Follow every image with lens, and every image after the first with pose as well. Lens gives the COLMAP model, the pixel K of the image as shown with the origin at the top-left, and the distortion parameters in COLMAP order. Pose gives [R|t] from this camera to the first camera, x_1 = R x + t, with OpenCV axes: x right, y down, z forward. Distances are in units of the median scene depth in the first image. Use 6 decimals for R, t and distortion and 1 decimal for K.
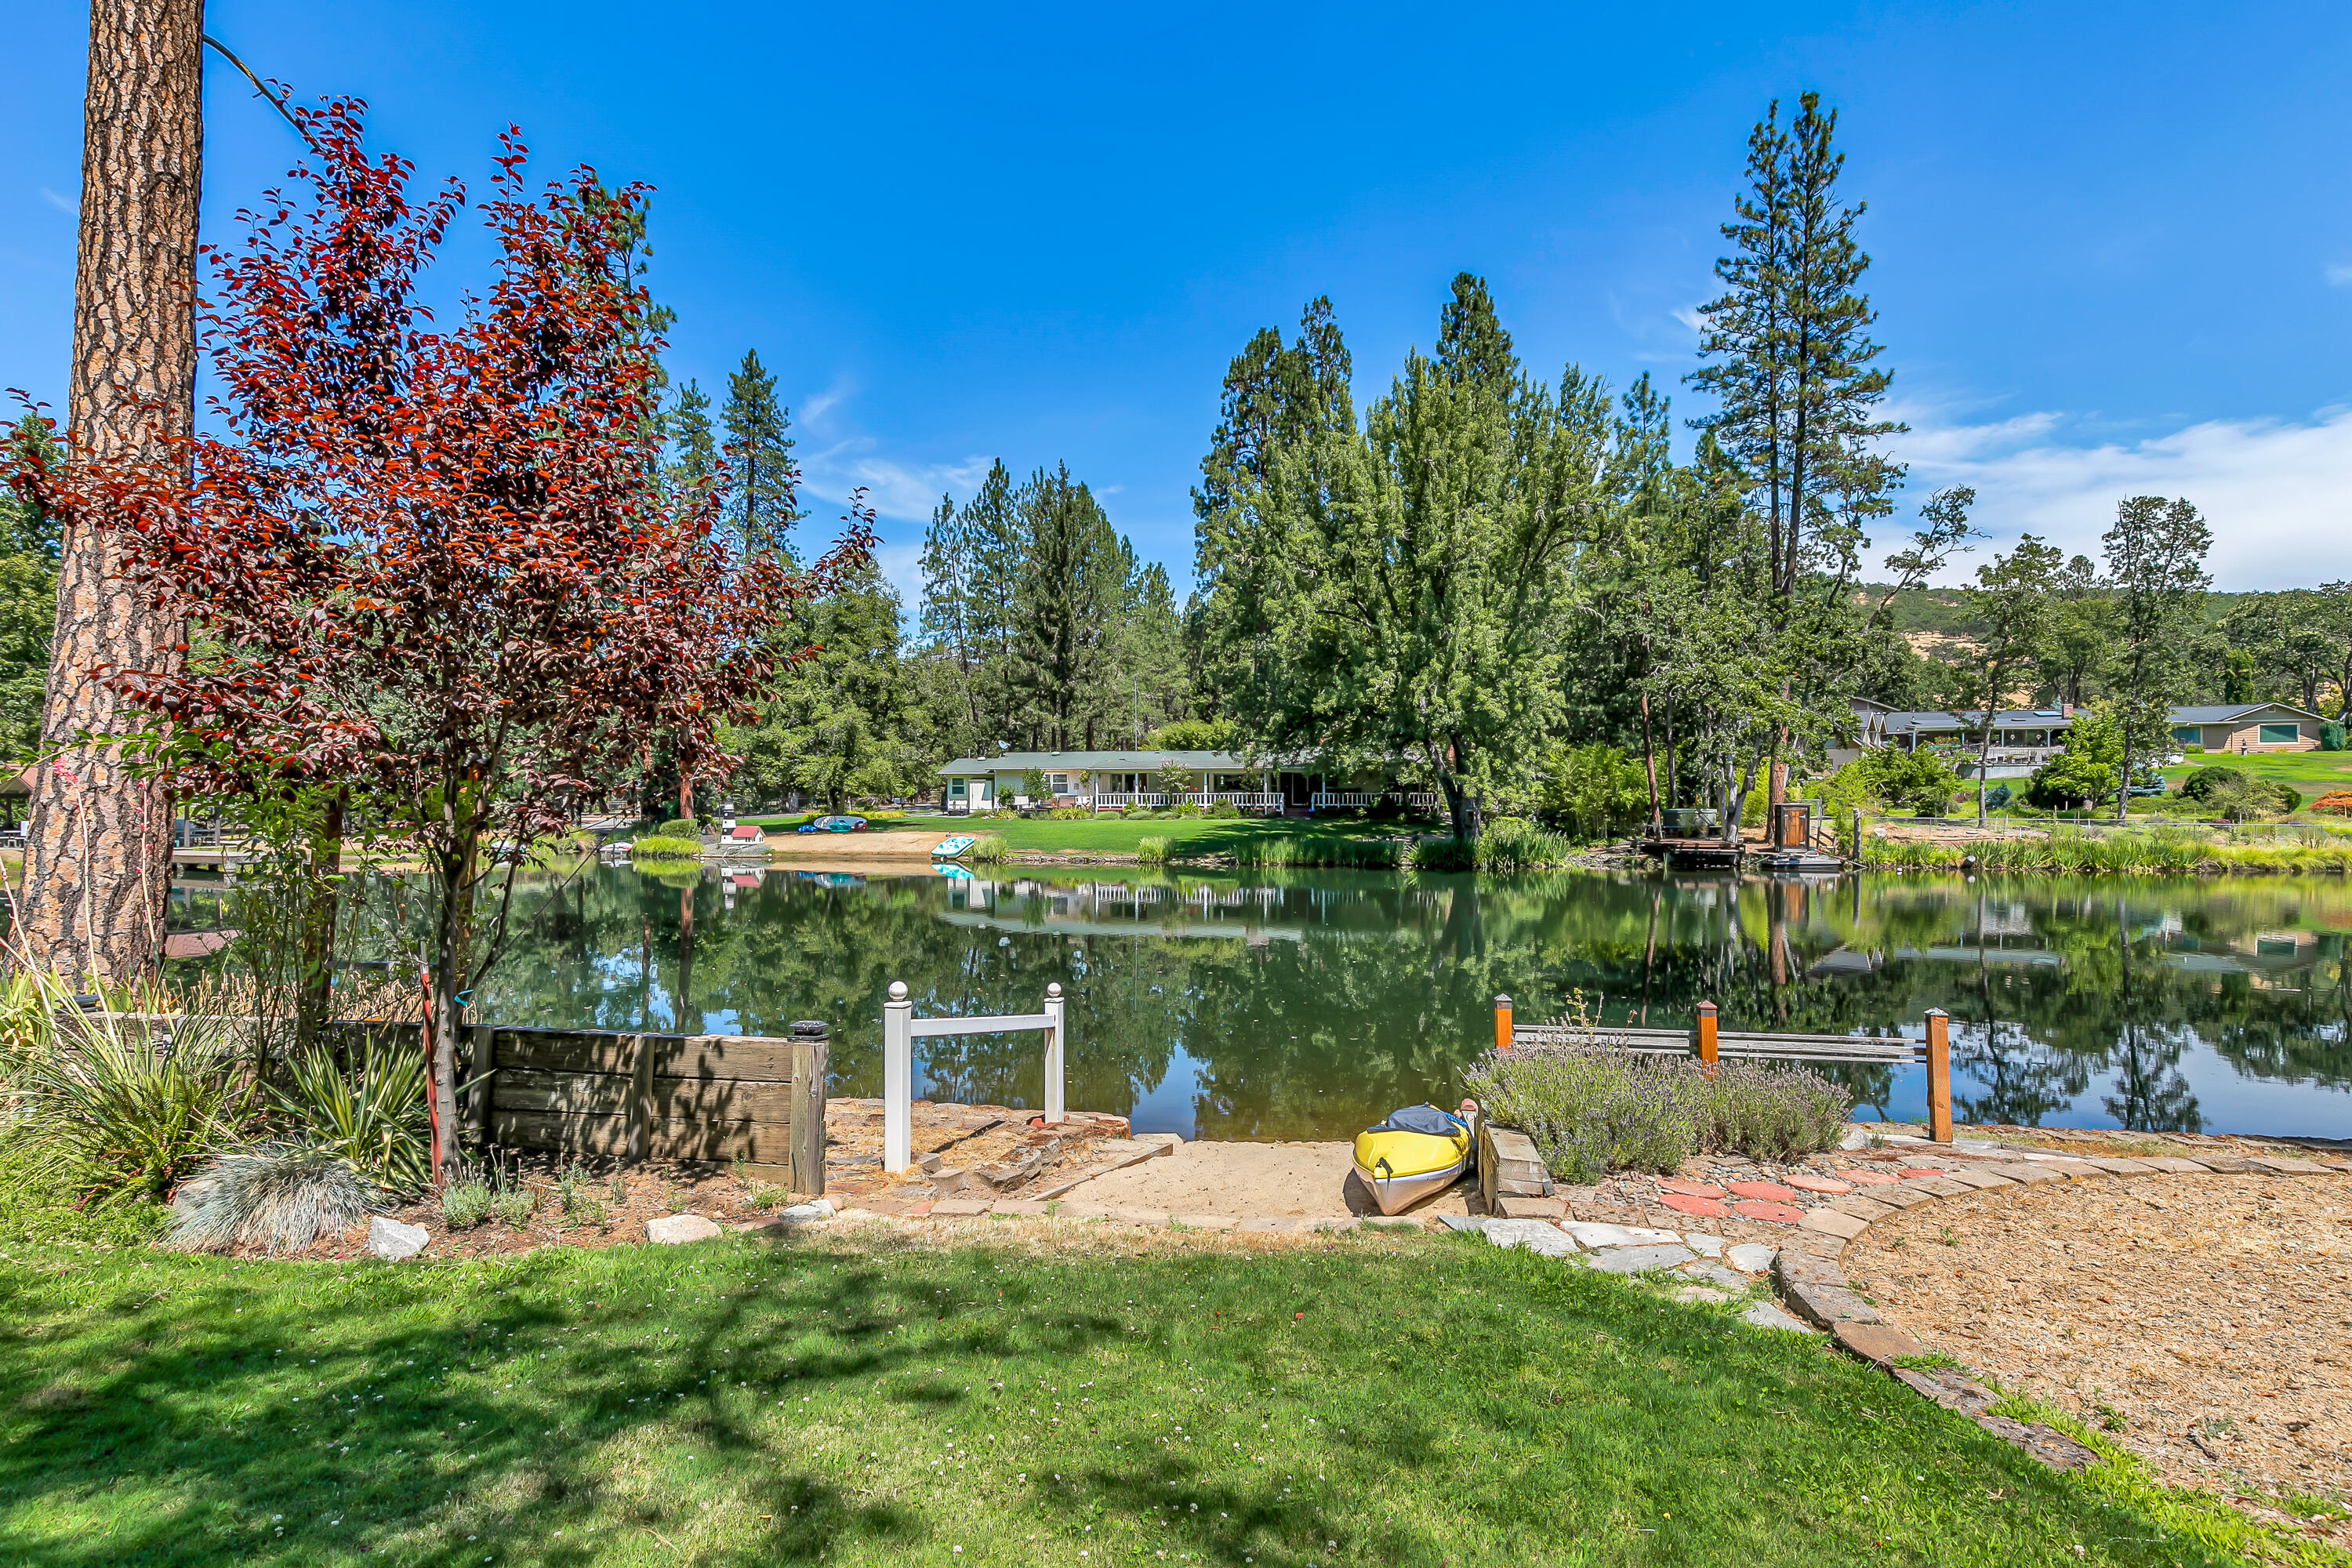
lens RADIAL K [[1135.1, 0, 1175.2], [0, 1135.1, 813.0], [0, 0, 1]] dist [0.005677, -0.000936]
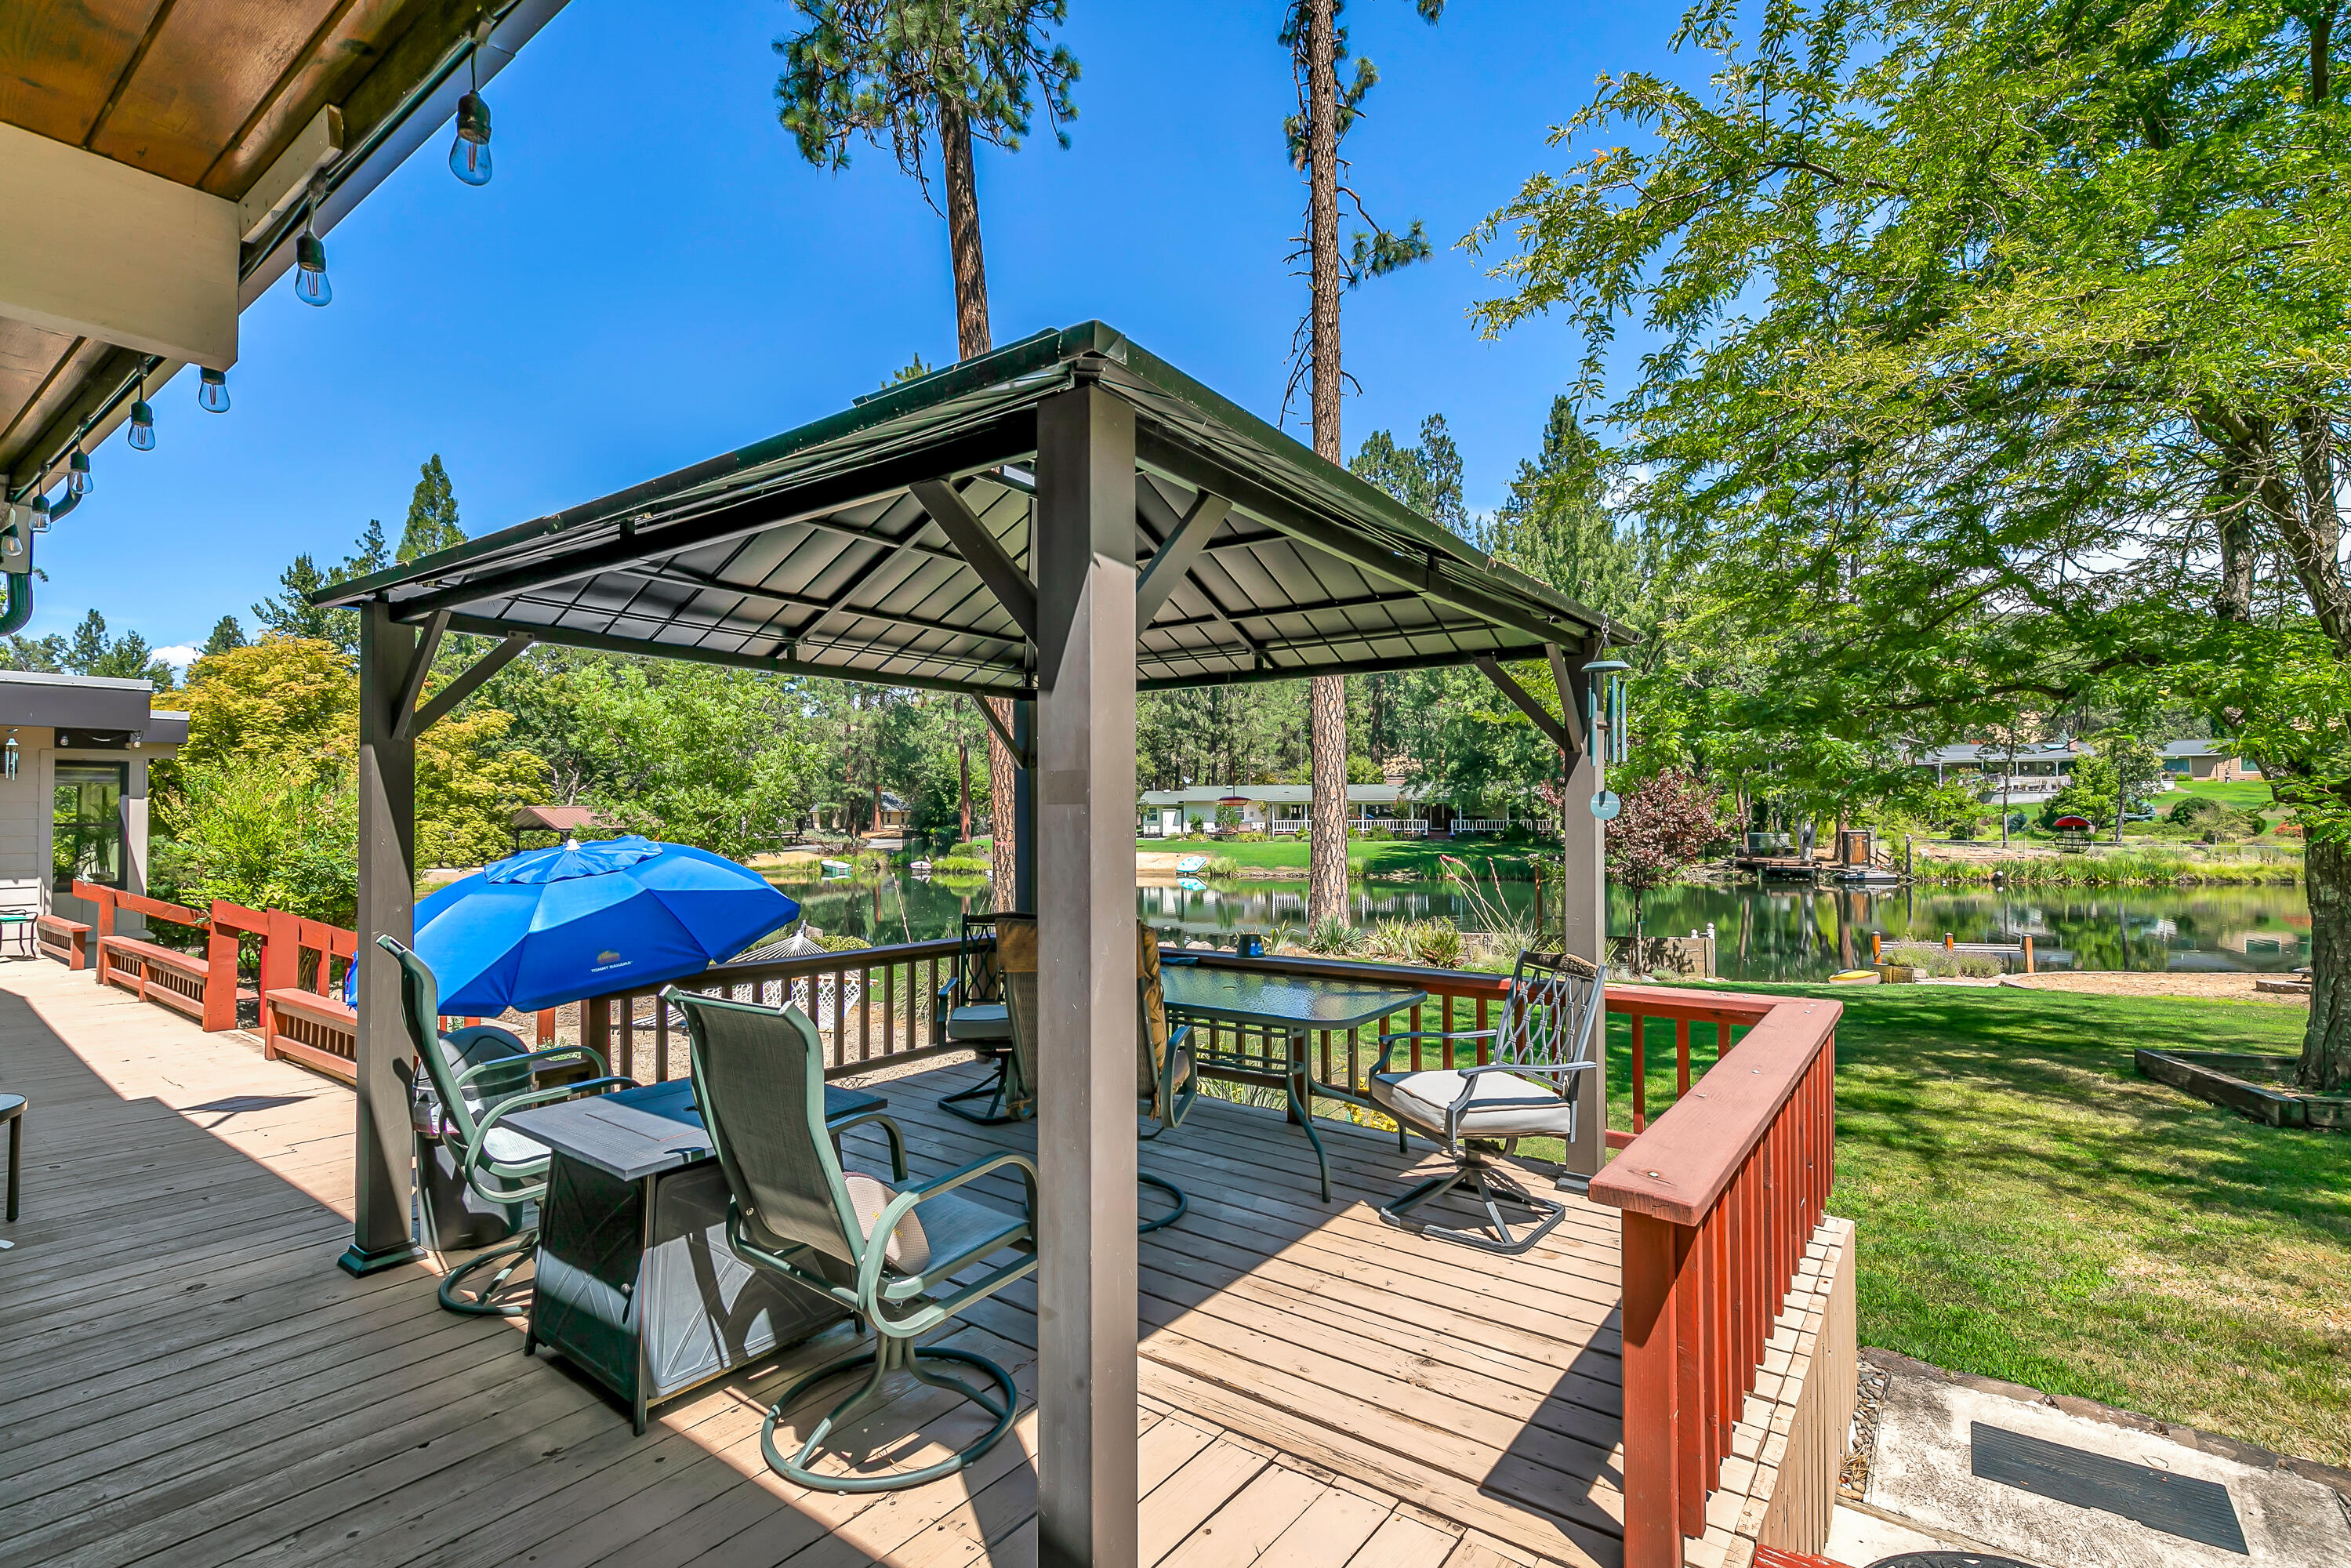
lens RADIAL K [[1082.7, 0, 1166.5], [0, 1082.7, 788.8], [0, 0, 1]] dist [0.001922, -0.000181]
pose [[0.999427, -0.004154, -0.033603, -0.193597], [0.003015, 0.999422, -0.033870, -0.015956], [0.033724, 0.033749, 0.998861, -0.251333]]
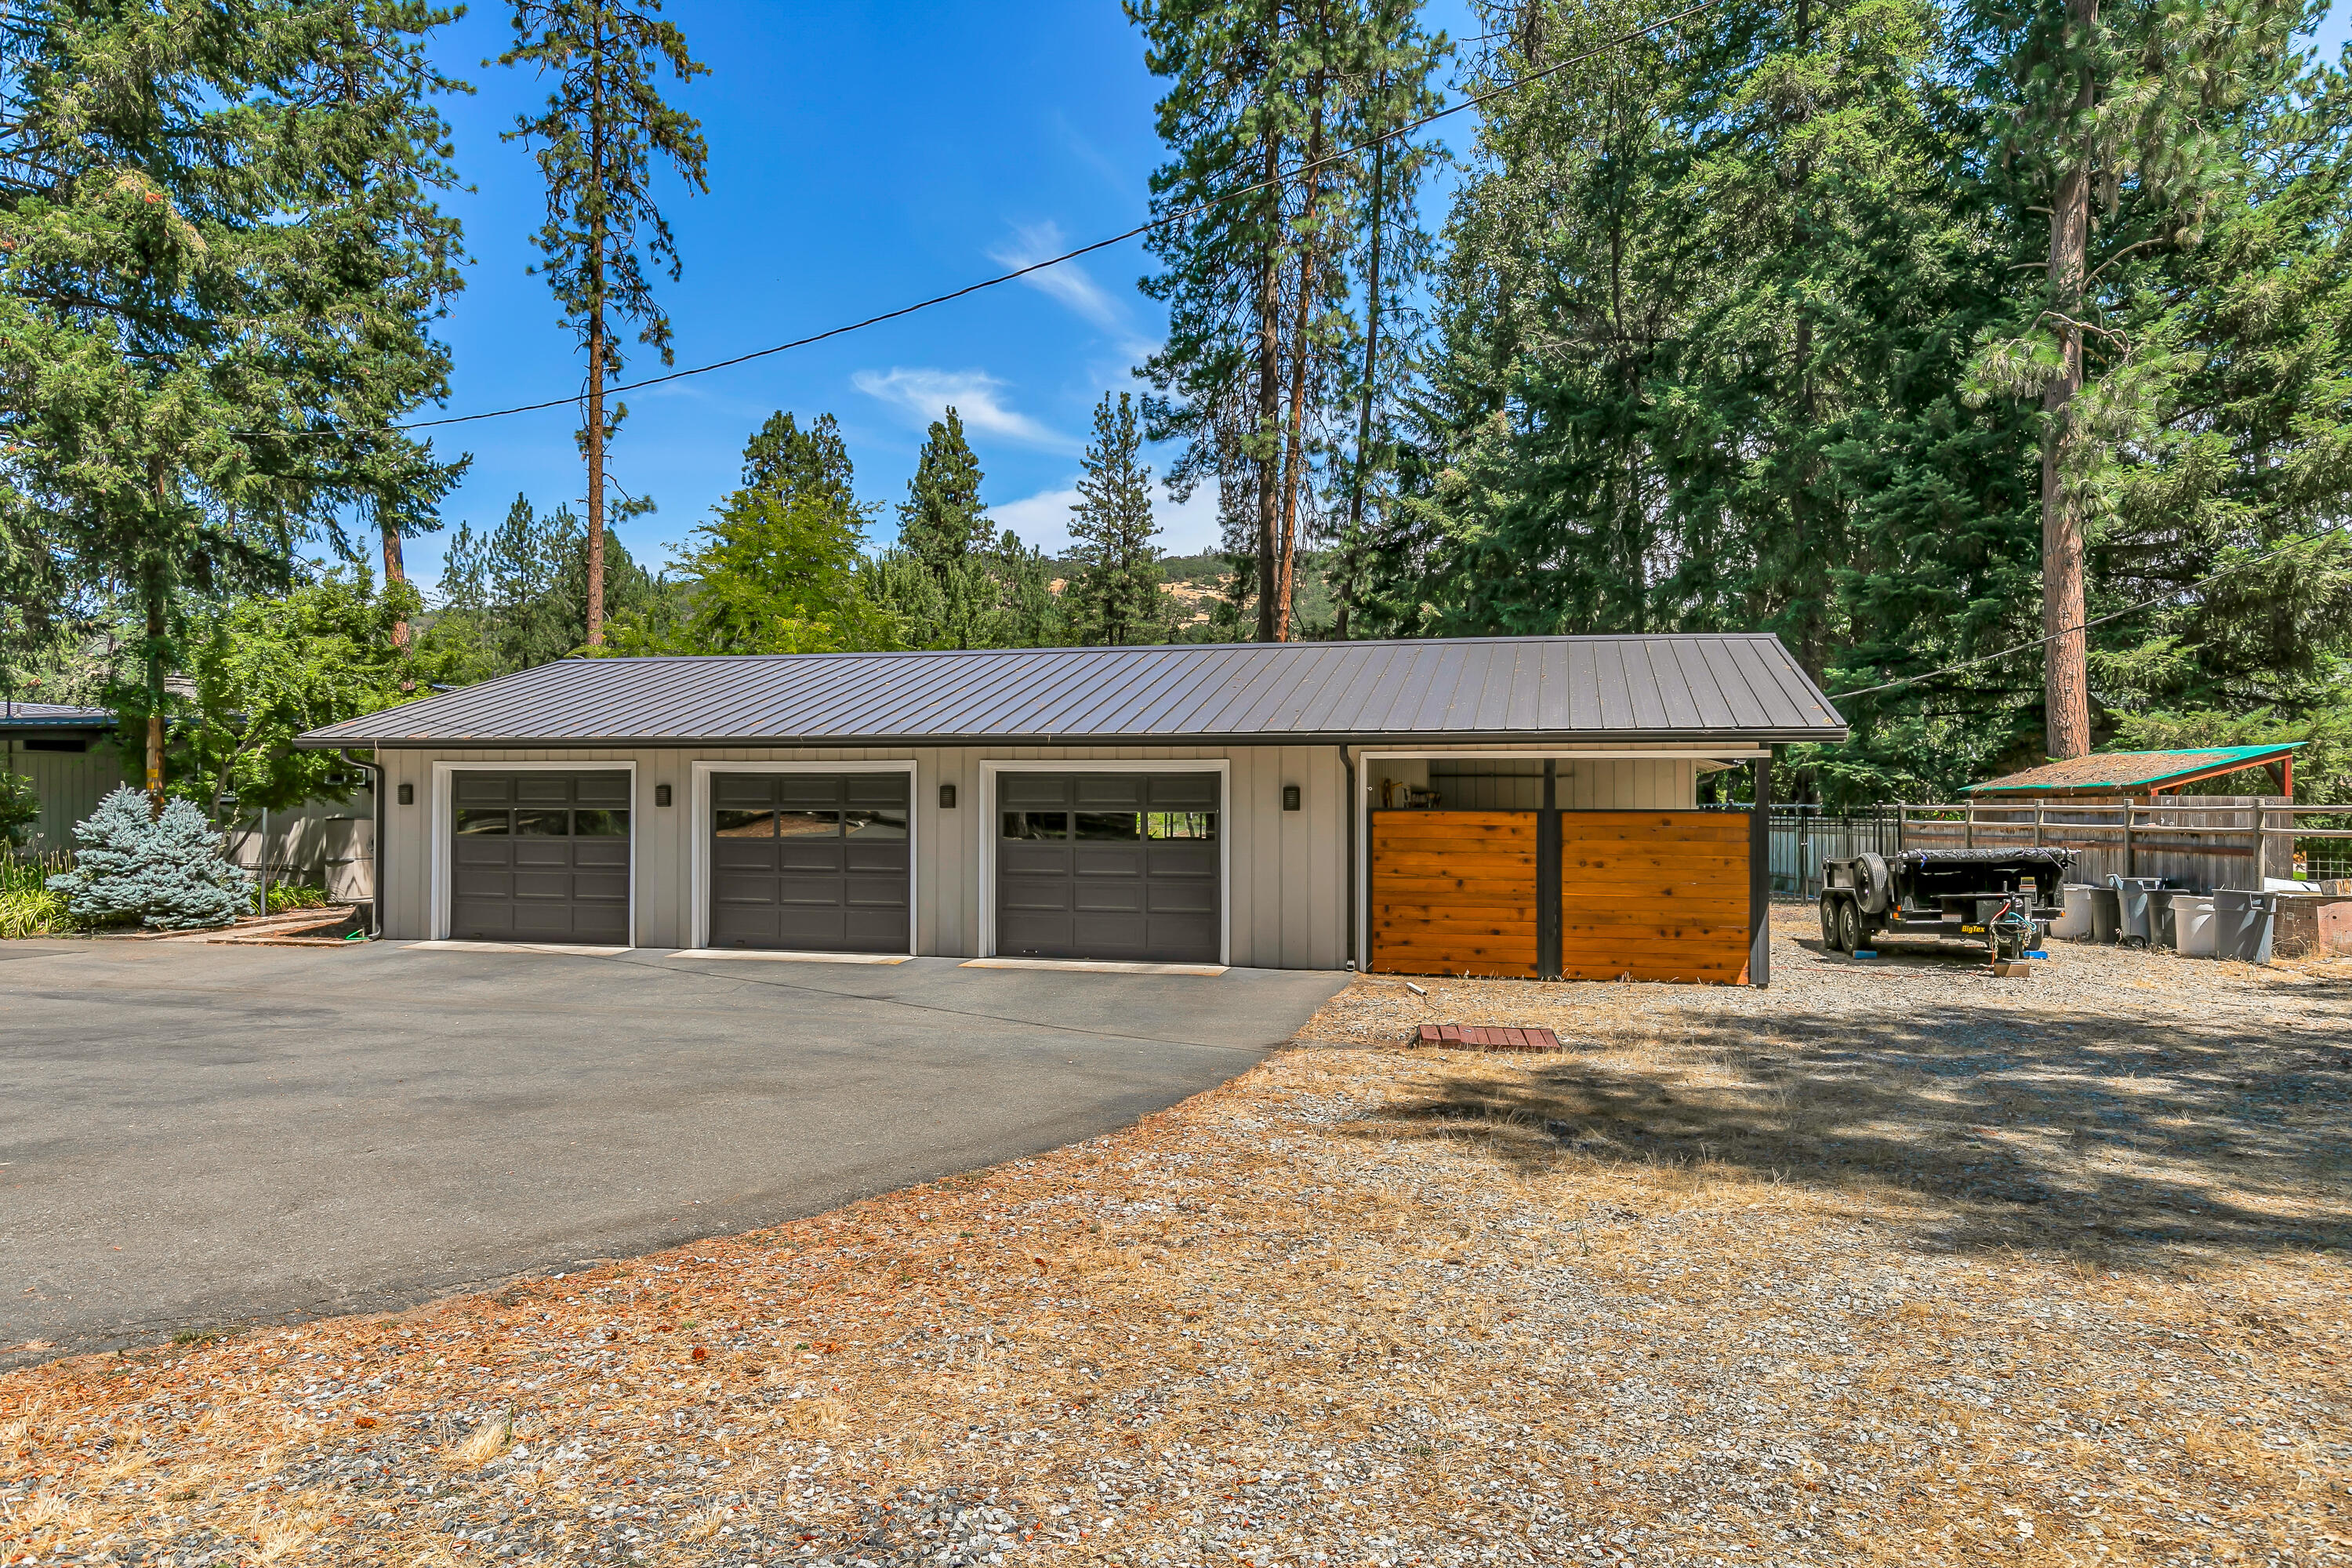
lens RADIAL K [[1463.3, 0, 1176.0], [0, 1463.3, 784.0], [0, 0, 1]] dist [0.003104, 0.000536]
pose [[0.935238, 0.006709, 0.353957, -0.125940], [0.001551, 0.999733, -0.023048, -0.009346], [-0.354017, 0.022104, 0.934978, -0.988171]]
